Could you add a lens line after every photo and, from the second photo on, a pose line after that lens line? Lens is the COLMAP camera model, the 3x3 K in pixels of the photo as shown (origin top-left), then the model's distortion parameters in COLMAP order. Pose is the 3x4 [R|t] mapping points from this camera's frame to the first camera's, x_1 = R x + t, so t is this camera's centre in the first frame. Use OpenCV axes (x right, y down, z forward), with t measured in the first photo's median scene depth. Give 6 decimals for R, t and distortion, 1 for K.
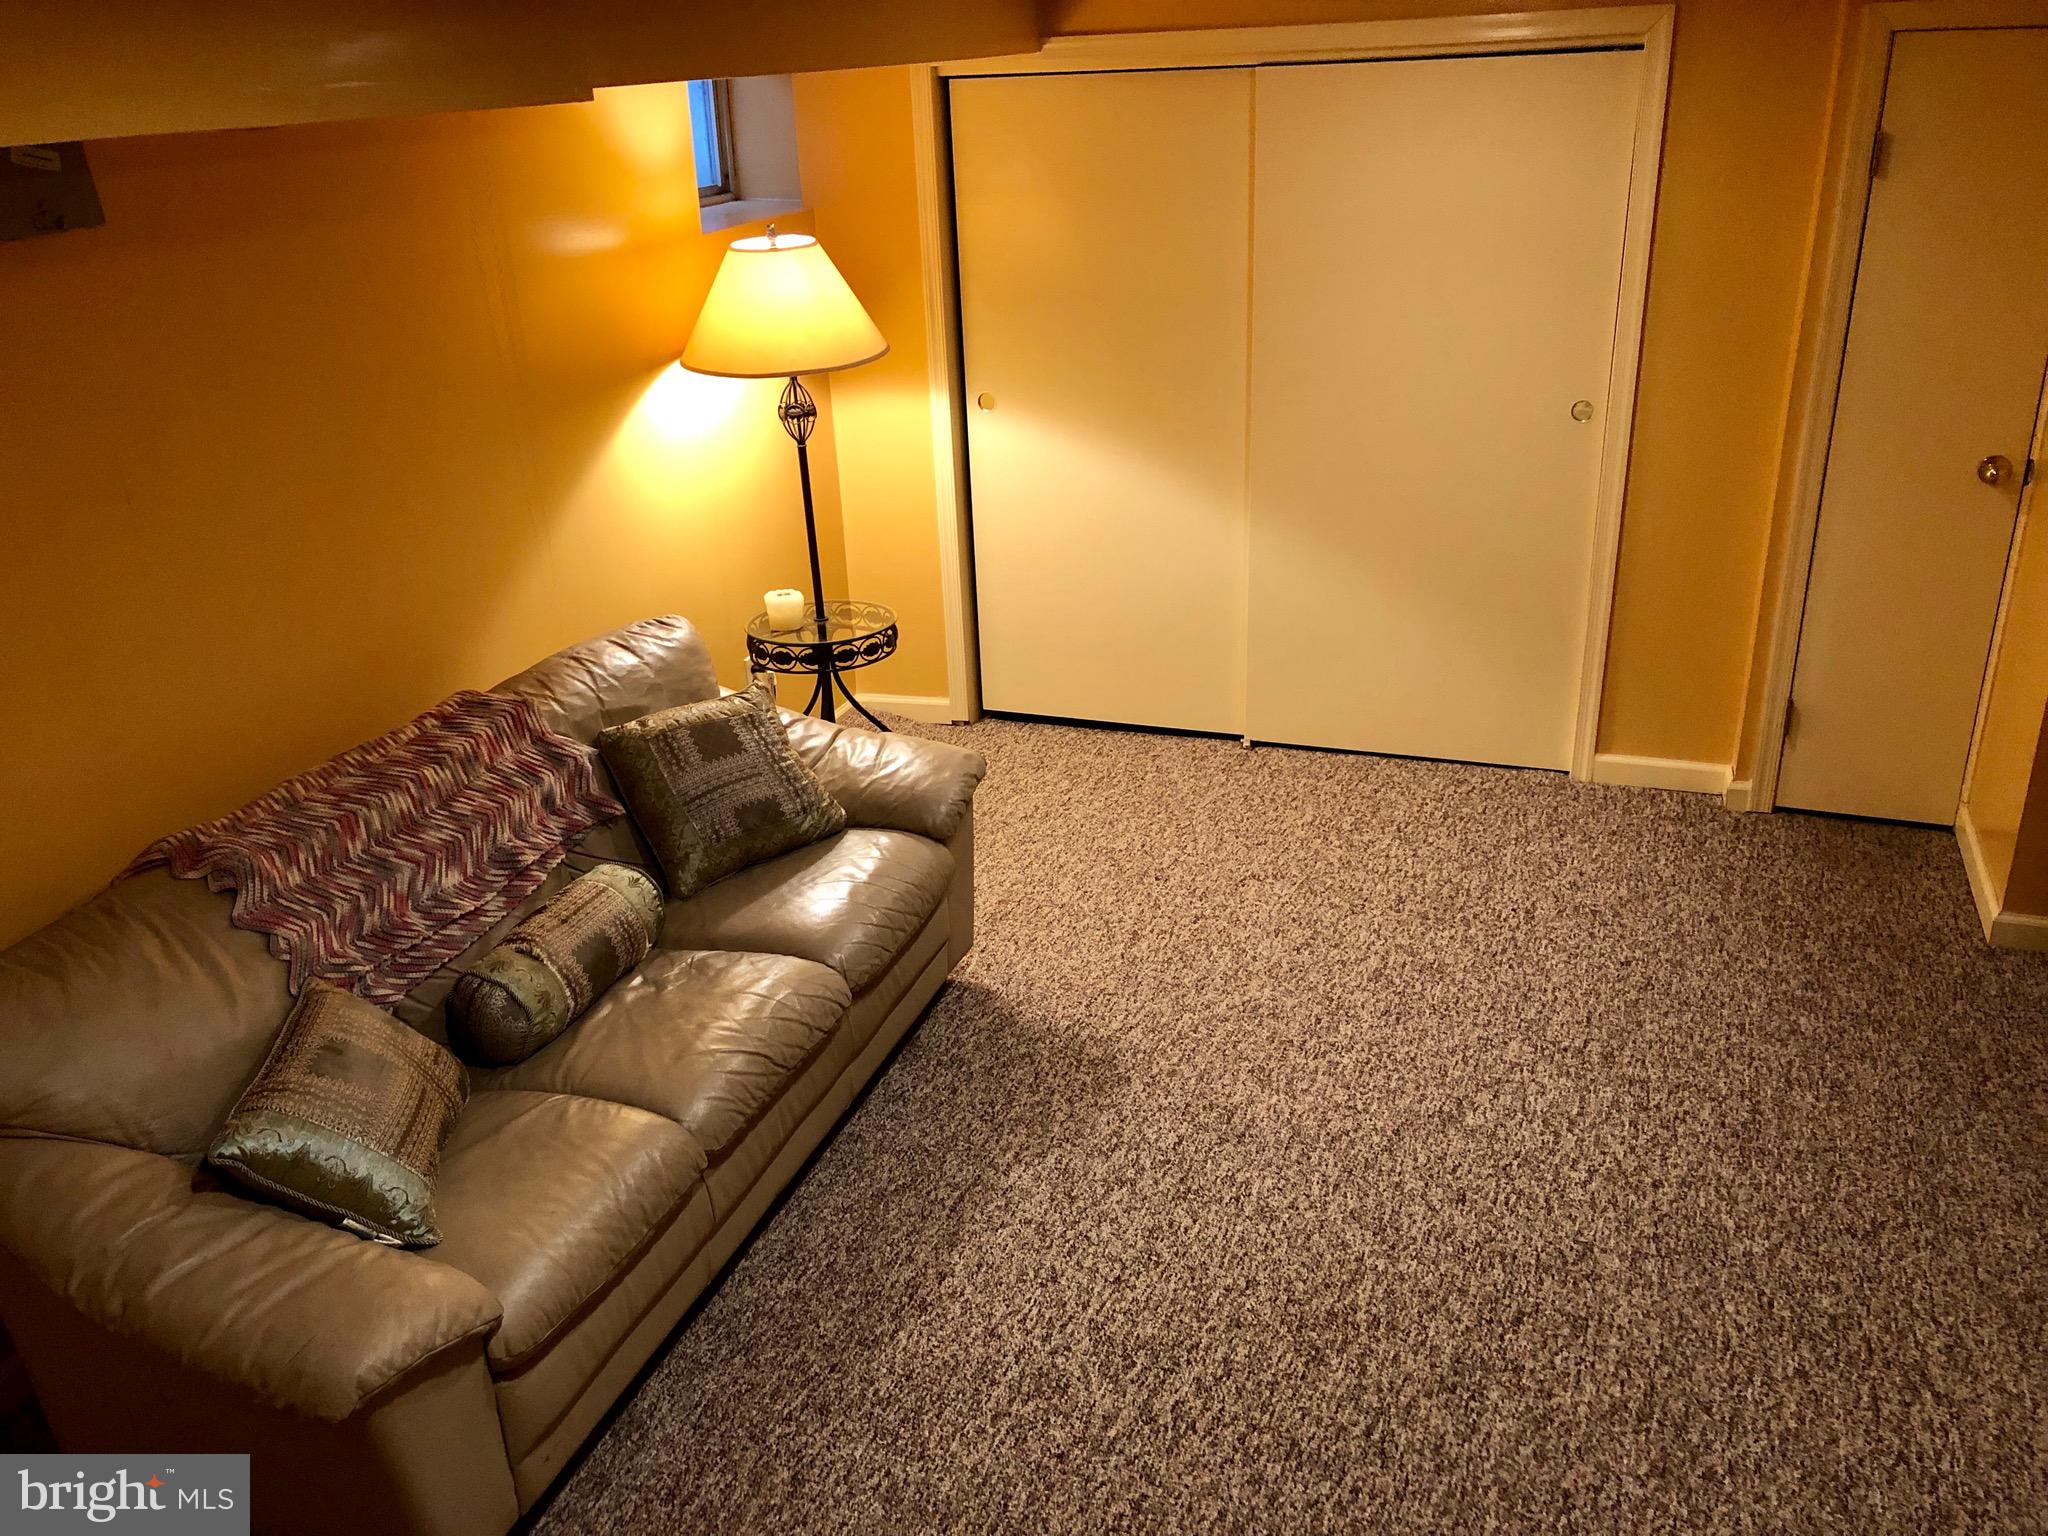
lens RADIAL K [[1689.4, 0, 1024.3], [0, 1689.4, 770.0], [0, 0, 1]] dist [0.001659, -0.032878]
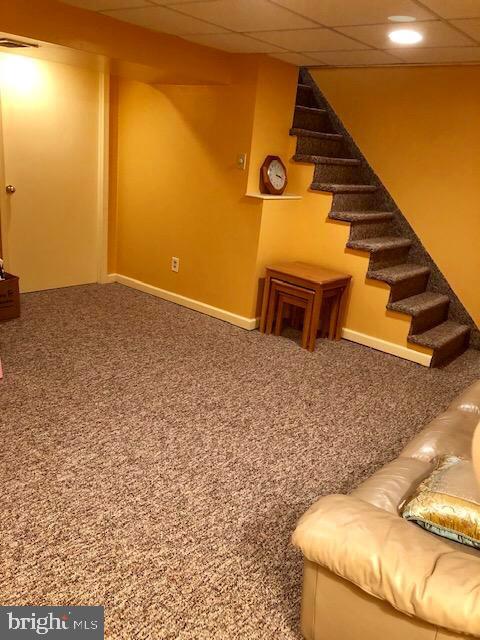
lens RADIAL K [[527.9, 0, 239.3], [0, 527.9, 319.6], [0, 0, 1]] dist [0.001659, -0.032878]
pose [[-0.943408, -0.139185, 0.301015, -0.093712], [0.084020, 0.777742, 0.622942, -0.422692], [-0.320816, 0.612980, -0.722034, 1.444705]]
